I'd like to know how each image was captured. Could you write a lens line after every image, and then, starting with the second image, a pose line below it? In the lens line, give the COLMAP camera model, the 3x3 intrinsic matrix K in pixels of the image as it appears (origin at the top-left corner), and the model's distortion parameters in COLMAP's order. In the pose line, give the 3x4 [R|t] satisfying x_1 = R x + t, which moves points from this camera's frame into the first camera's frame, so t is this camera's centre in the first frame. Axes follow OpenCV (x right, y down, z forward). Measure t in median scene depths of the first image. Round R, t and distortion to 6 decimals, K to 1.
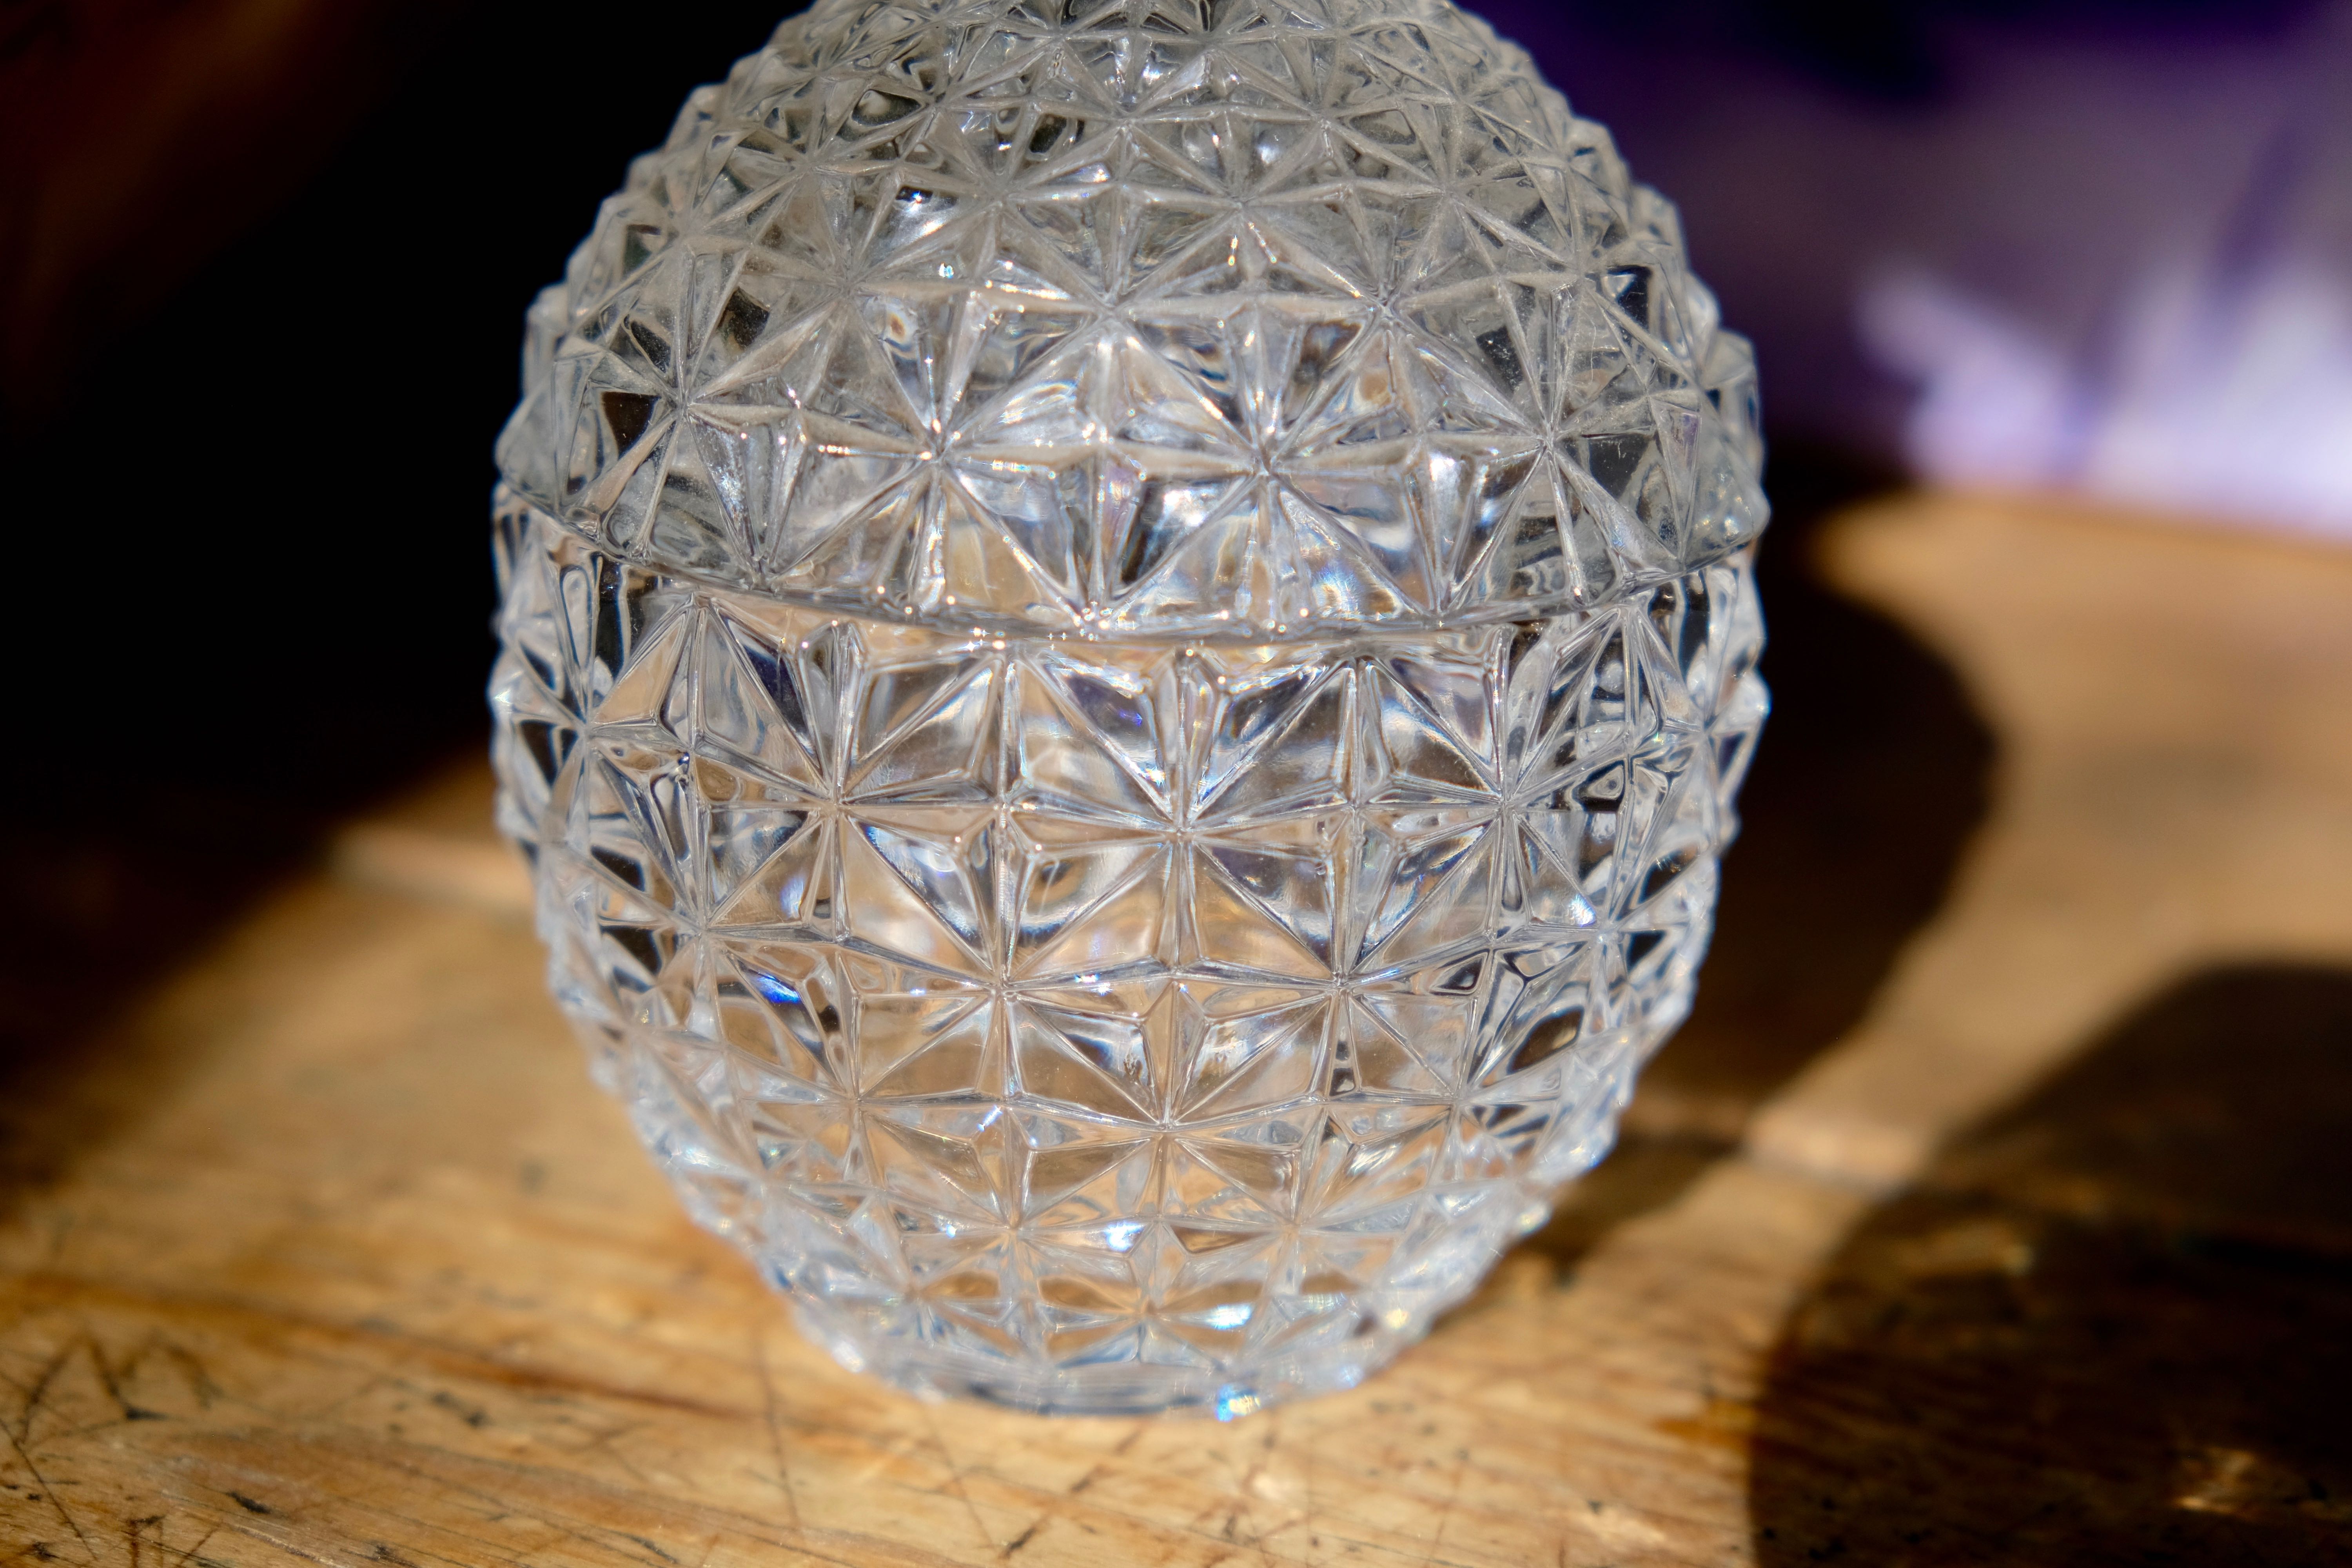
lens RADIAL K [[6009.2, 0, 1176.0], [0, 6009.2, 784.0], [0, 0, 1]] dist [-0.064882, 0.328343]
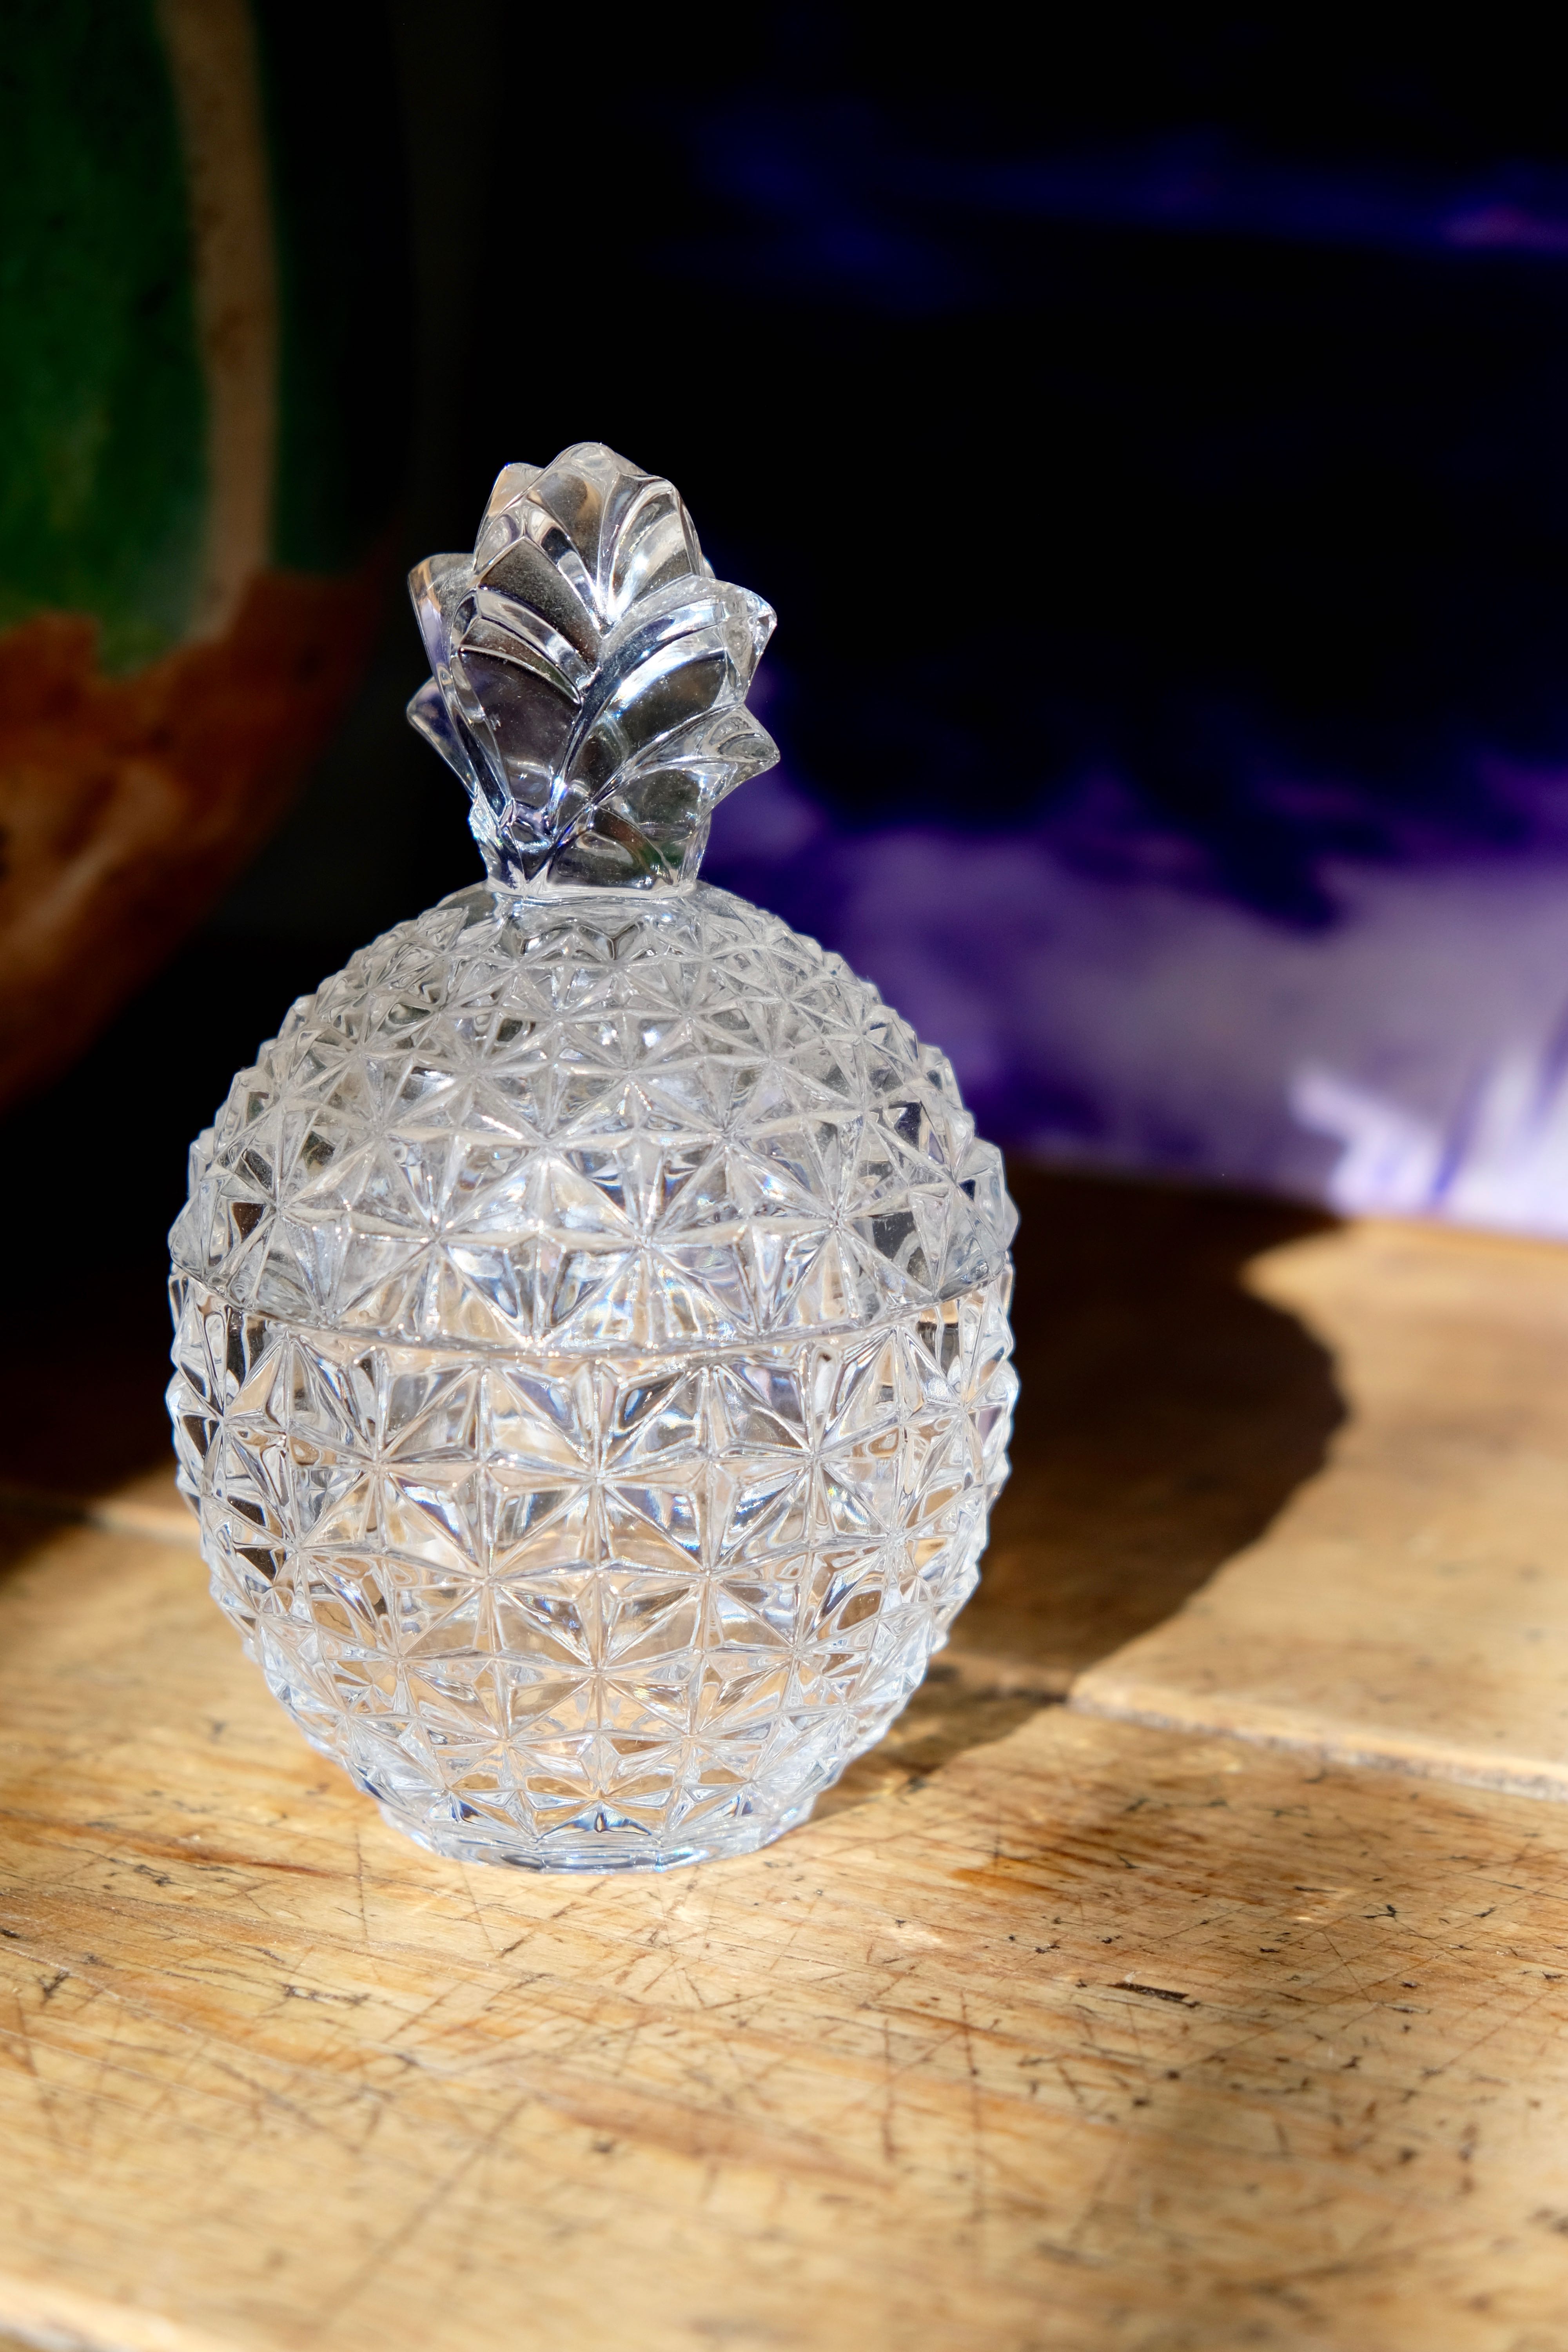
lens RADIAL K [[5642.7, 0, 784.0], [0, 5642.7, 1176.0], [0, 0, 1]] dist [0.211518, -0.378904]
pose [[0.998901, -0.022033, -0.041375, 0.104397], [0.019745, 0.998296, -0.054919, 0.010633], [0.042514, 0.054041, 0.997633, -0.433812]]
